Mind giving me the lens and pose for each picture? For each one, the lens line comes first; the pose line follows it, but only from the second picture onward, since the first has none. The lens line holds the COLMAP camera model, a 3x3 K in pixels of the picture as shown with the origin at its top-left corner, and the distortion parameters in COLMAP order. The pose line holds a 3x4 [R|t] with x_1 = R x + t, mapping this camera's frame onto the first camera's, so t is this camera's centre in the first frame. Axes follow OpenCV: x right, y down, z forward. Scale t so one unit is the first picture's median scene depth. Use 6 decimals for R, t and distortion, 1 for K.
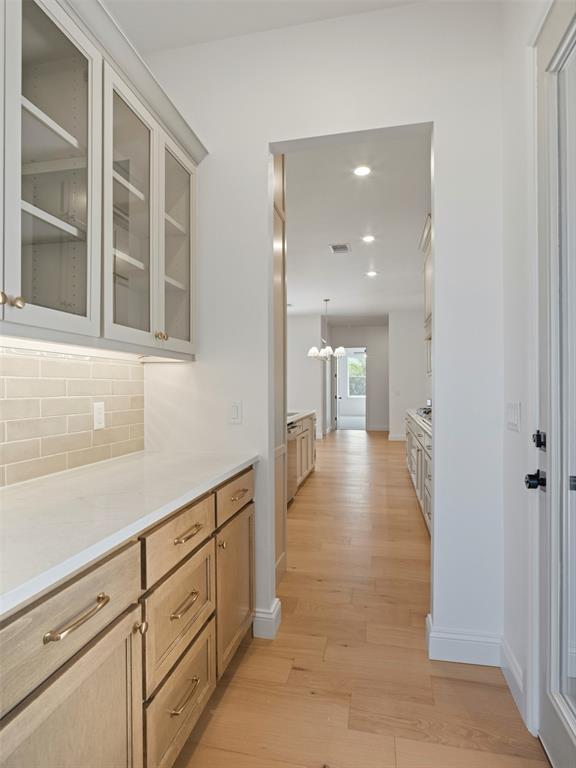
lens RADIAL K [[432.6, 0, 288.4], [0, 432.6, 383.1], [0, 0, 1]] dist [-0.009331, -0.000906]
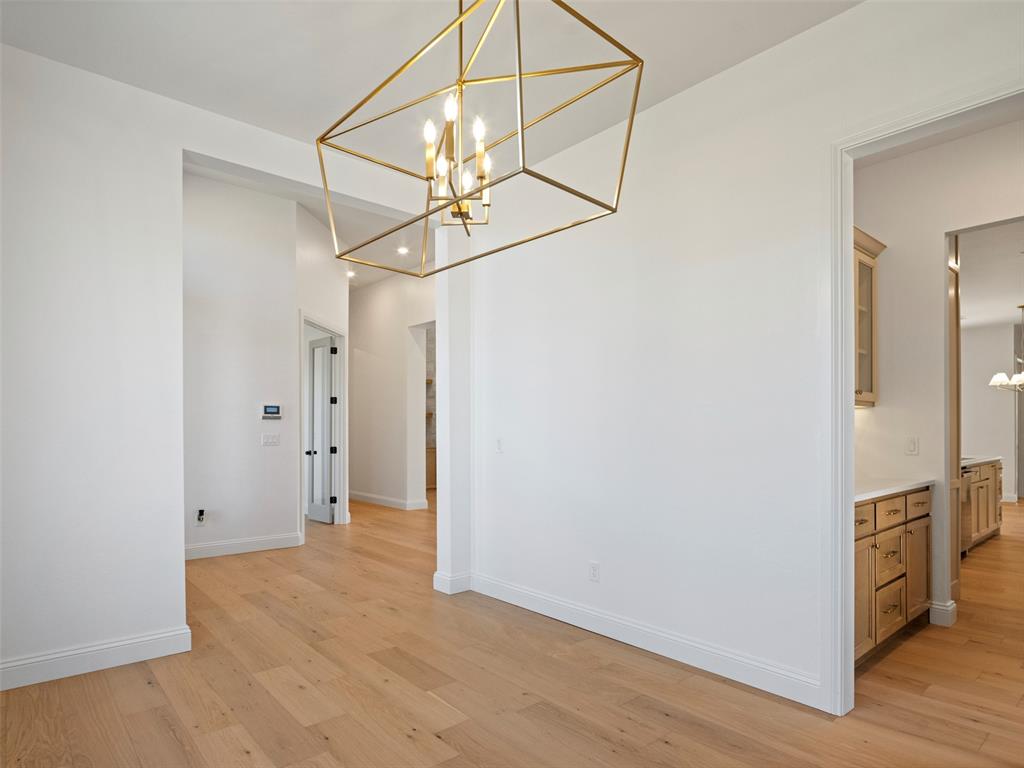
lens RADIAL K [[573.4, 0, 517.8], [0, 573.4, 428.8], [0, 0, 1]] dist [0.001517, -0.004085]
pose [[0.797579, -0.001790, -0.603212, -0.010577], [0.007318, 0.999951, 0.006708, -0.001235], [0.603170, -0.009765, 0.797553, -0.375385]]
